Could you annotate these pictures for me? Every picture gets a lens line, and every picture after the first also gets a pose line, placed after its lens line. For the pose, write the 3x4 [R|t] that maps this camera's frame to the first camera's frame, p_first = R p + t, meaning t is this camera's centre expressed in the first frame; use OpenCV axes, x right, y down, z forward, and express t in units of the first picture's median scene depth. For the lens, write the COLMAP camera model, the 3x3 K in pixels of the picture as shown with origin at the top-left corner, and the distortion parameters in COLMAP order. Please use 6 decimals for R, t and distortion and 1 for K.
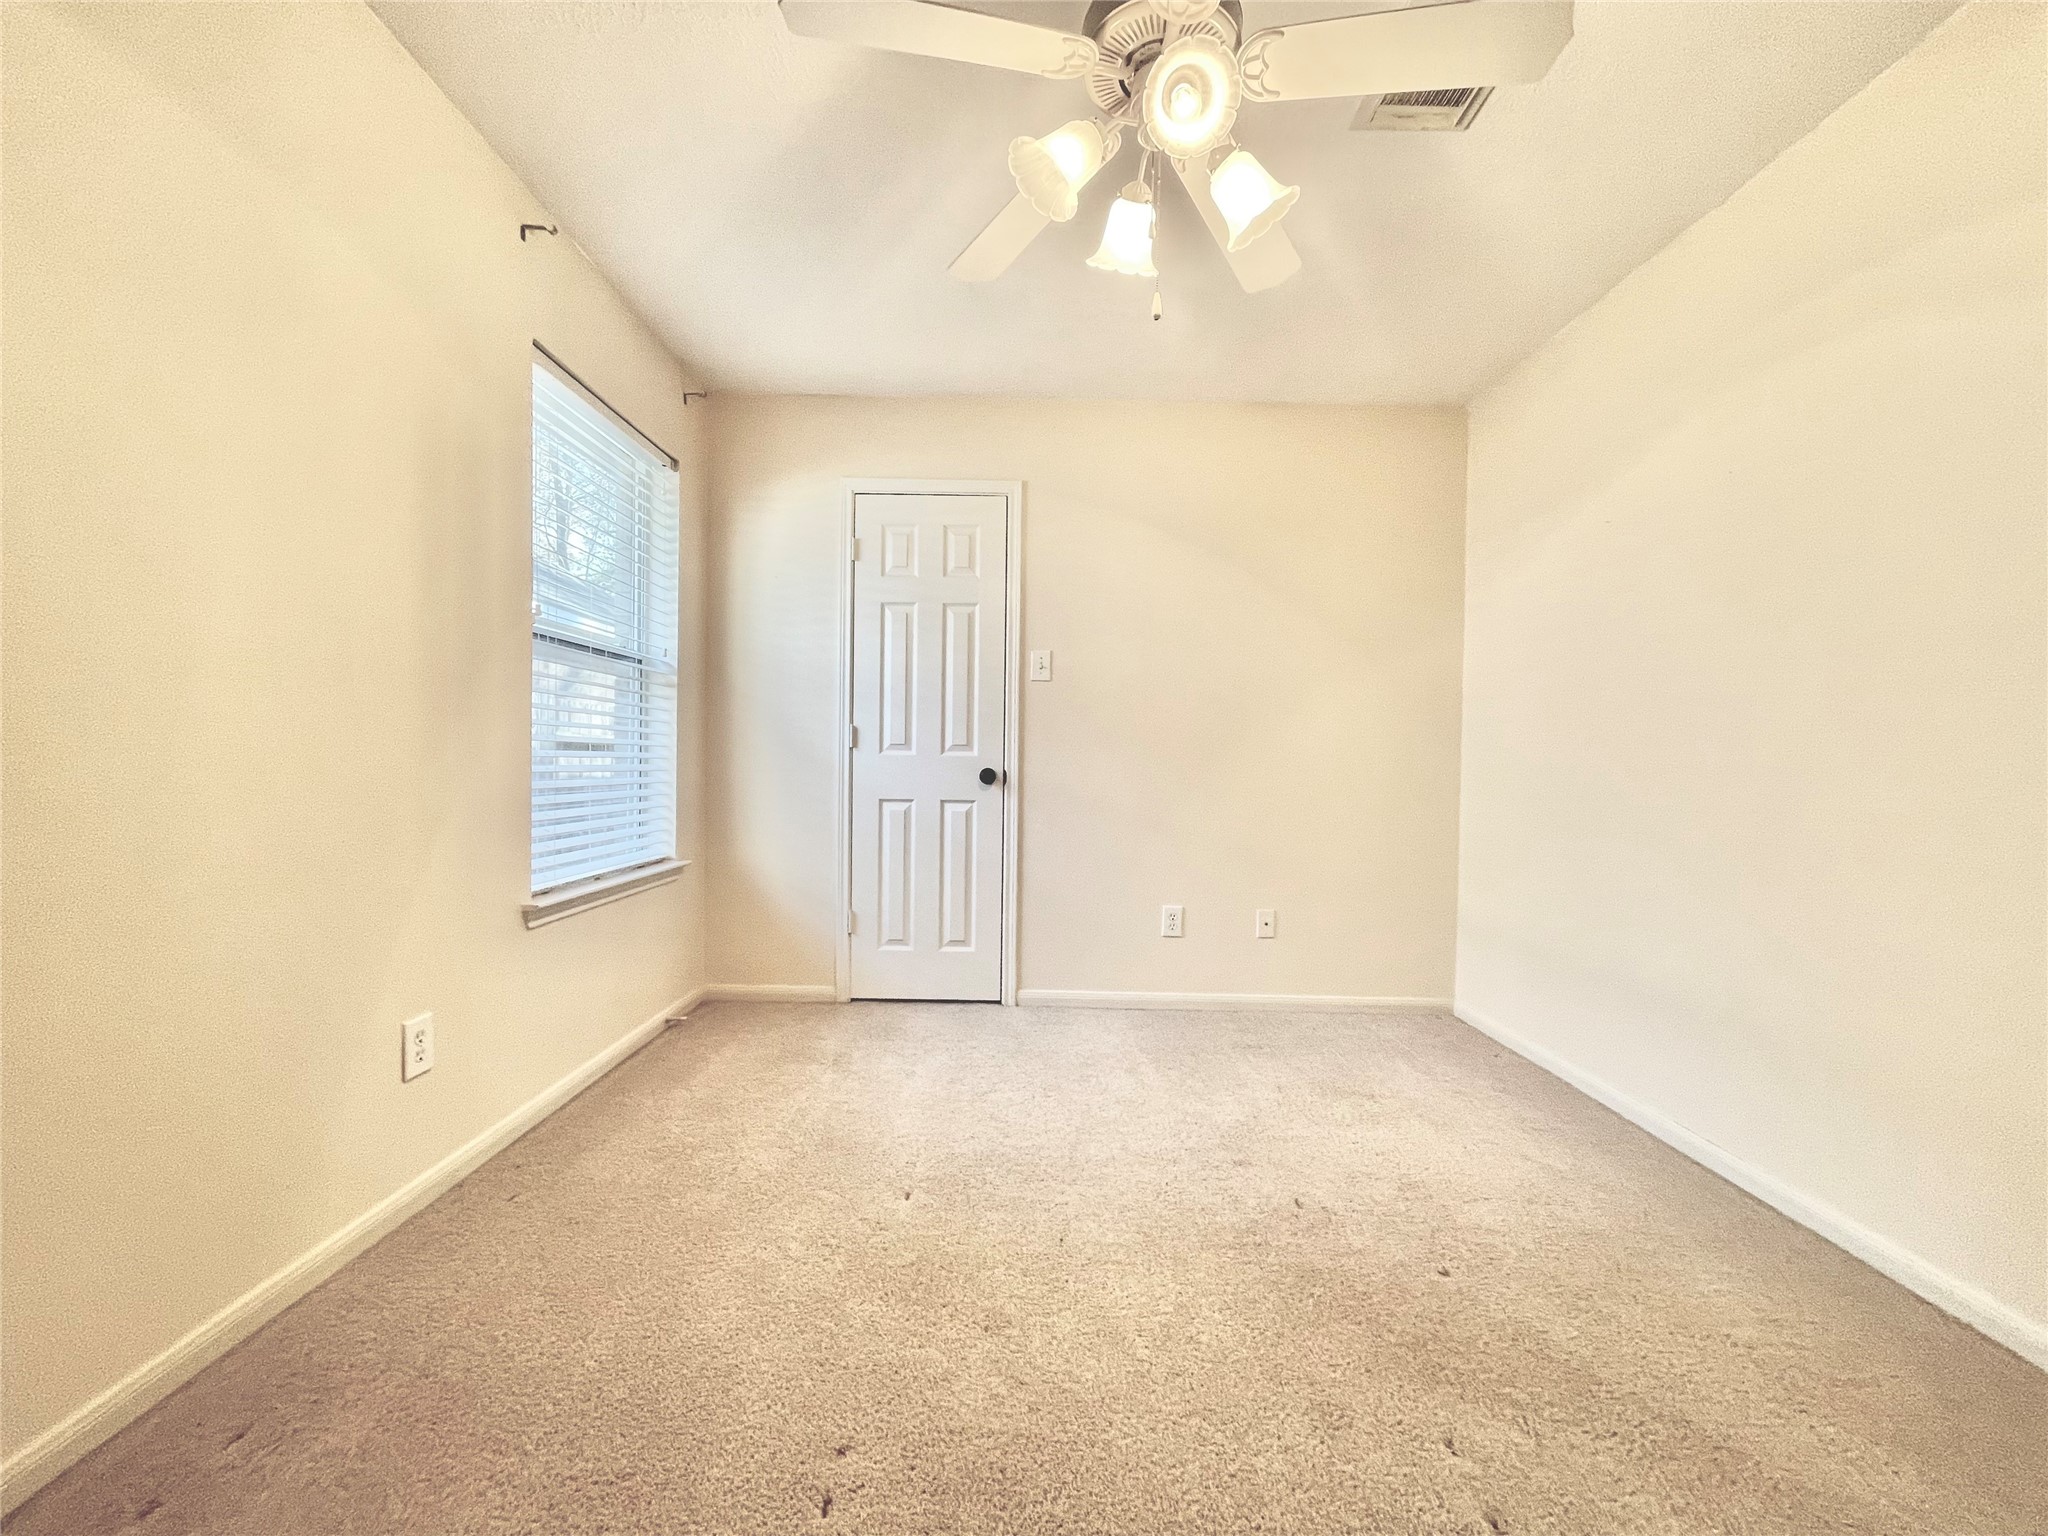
lens RADIAL K [[827.2, 0, 1009.5], [0, 827.2, 771.2], [0, 0, 1]] dist [-0.002357, -0.000544]
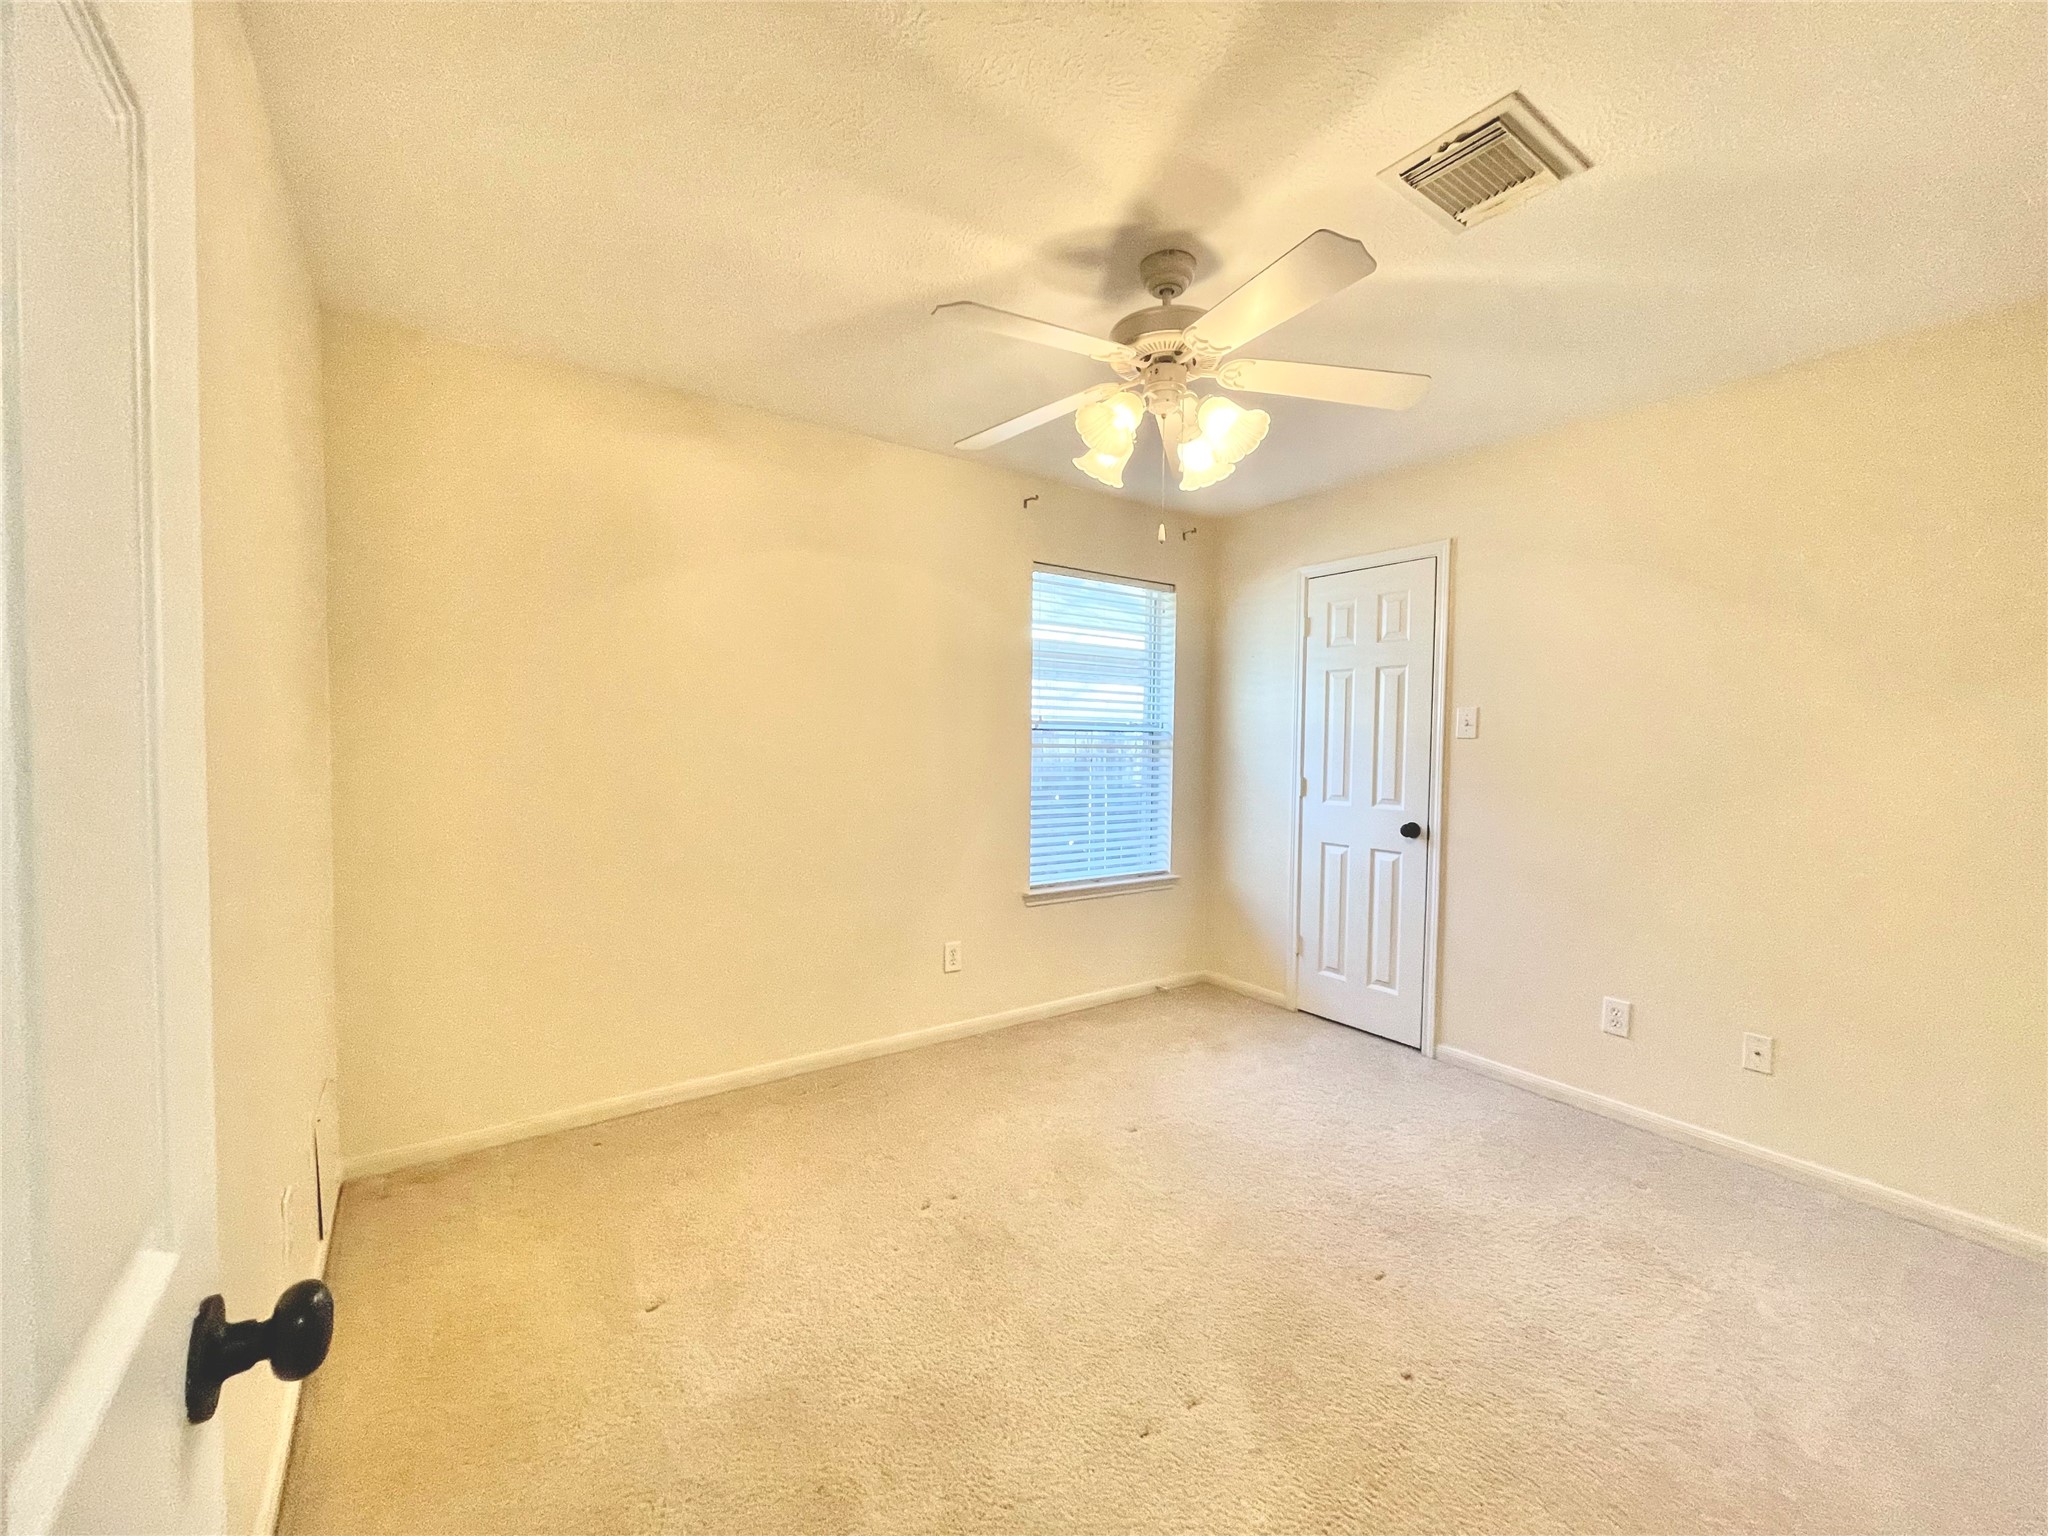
lens RADIAL K [[827.2, 0, 1019.3], [0, 827.2, 765.1], [0, 0, 1]] dist [-0.002357, -0.000544]
pose [[0.571609, 0.019437, -0.820296, 0.542230], [-0.011147, 0.999811, 0.015923, -0.087142], [0.820450, 0.000043, 0.571718, 0.000678]]
